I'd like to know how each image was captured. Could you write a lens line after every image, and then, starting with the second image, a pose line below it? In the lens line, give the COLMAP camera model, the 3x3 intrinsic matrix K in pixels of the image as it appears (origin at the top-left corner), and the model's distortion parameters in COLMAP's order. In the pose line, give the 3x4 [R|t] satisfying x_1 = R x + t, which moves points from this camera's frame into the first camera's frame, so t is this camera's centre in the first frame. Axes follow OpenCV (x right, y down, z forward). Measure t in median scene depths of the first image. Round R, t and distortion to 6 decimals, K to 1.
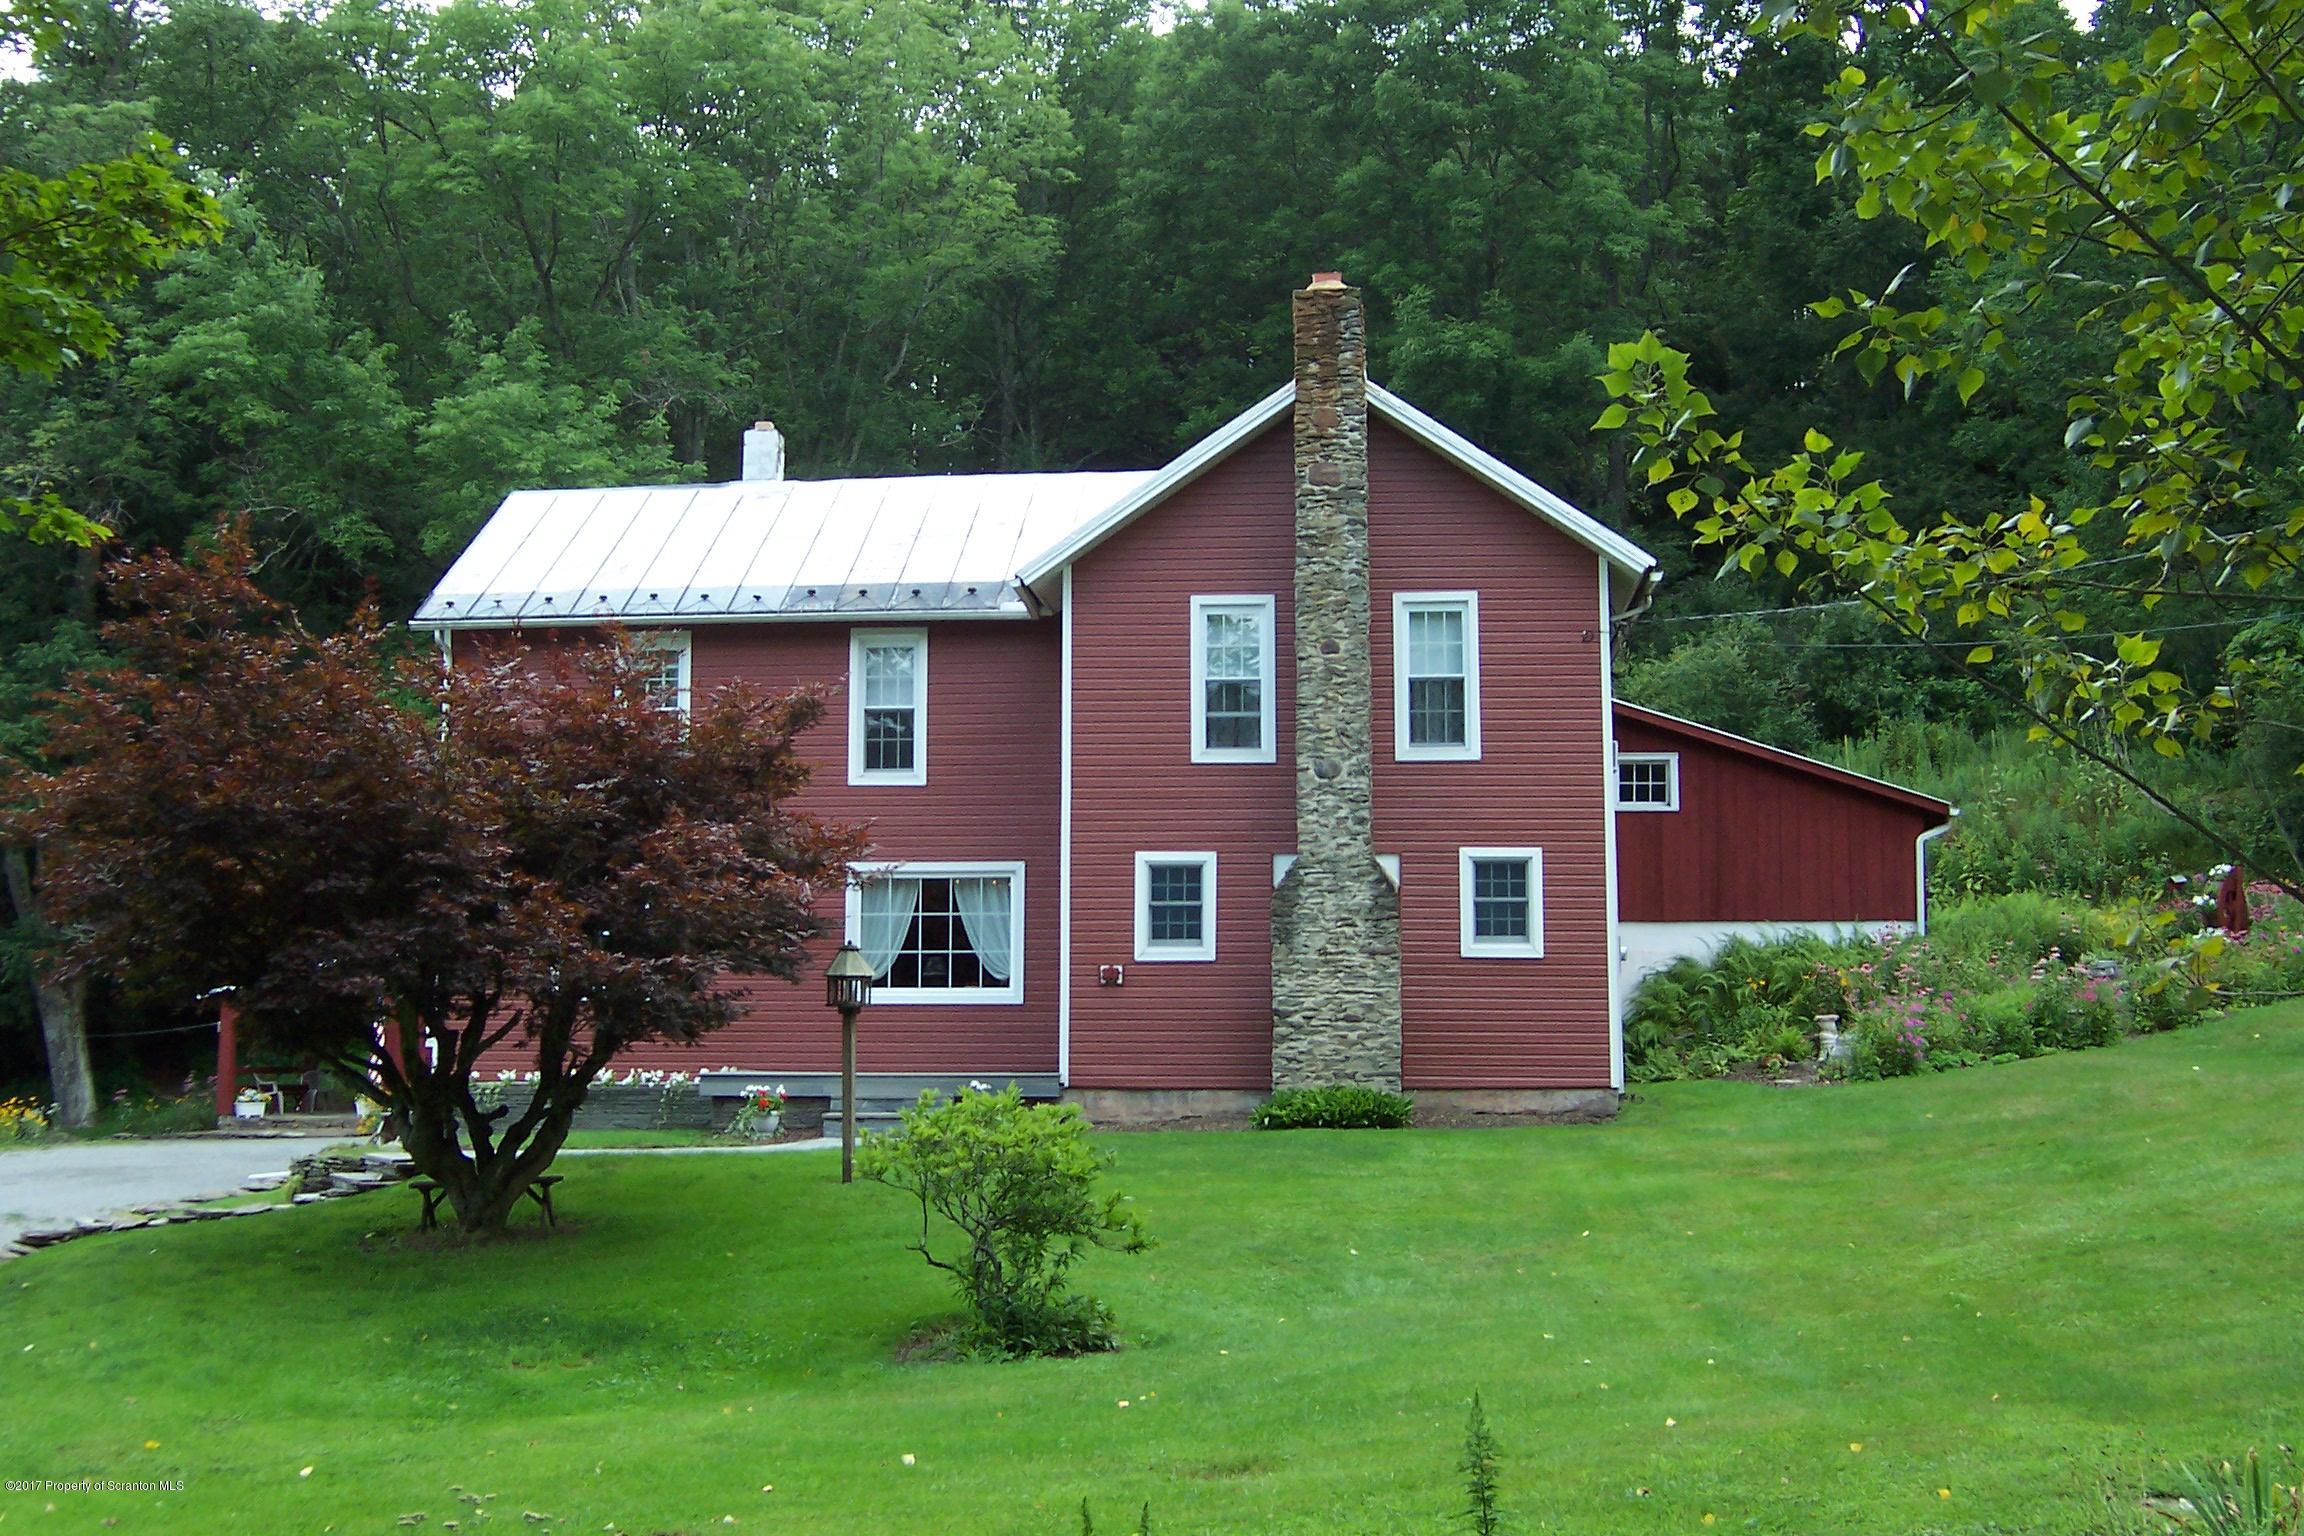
lens RADIAL K [[2619.7, 0, 1150.3], [0, 2619.7, 734.9], [0, 0, 1]] dist [-0.061655, 0.021241]
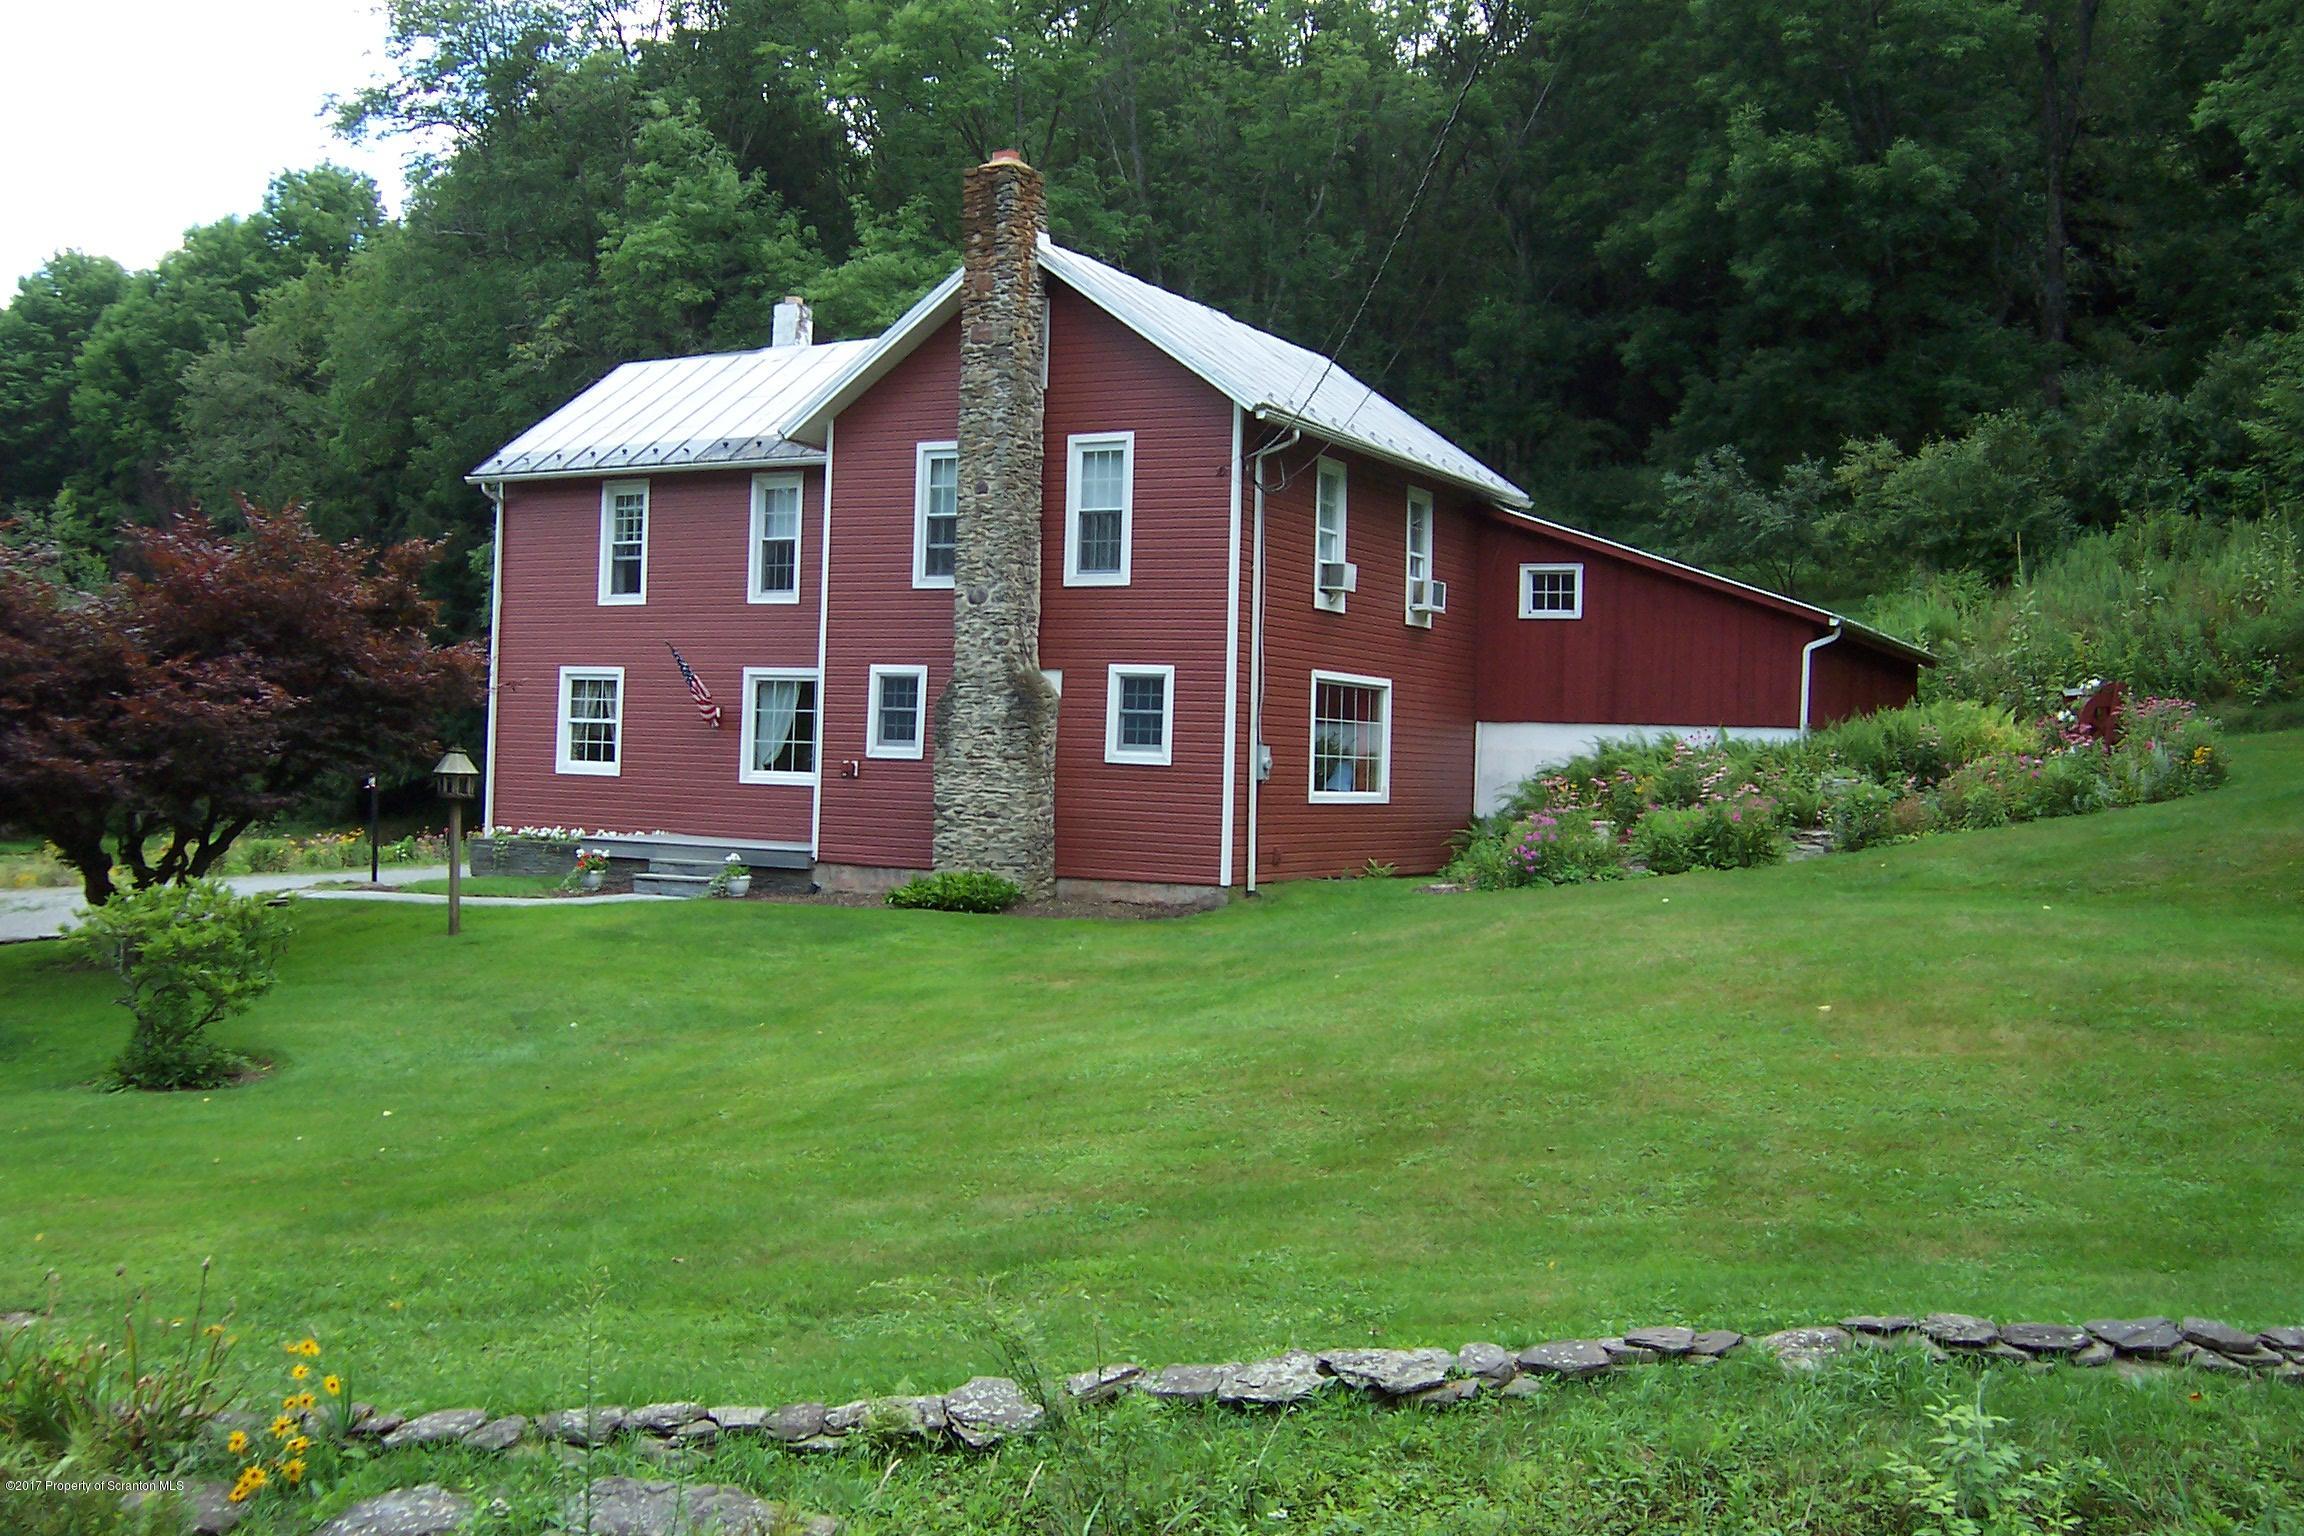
lens RADIAL K [[2246.6, 0, 1122.5], [0, 2246.6, 746.3], [0, 0, 1]] dist [-0.148029, 0.208740]
pose [[0.917932, 0.024170, -0.396000, 0.500706], [0.018401, 0.994475, 0.103352, -0.020906], [0.396310, -0.102157, 0.912416, 0.126367]]
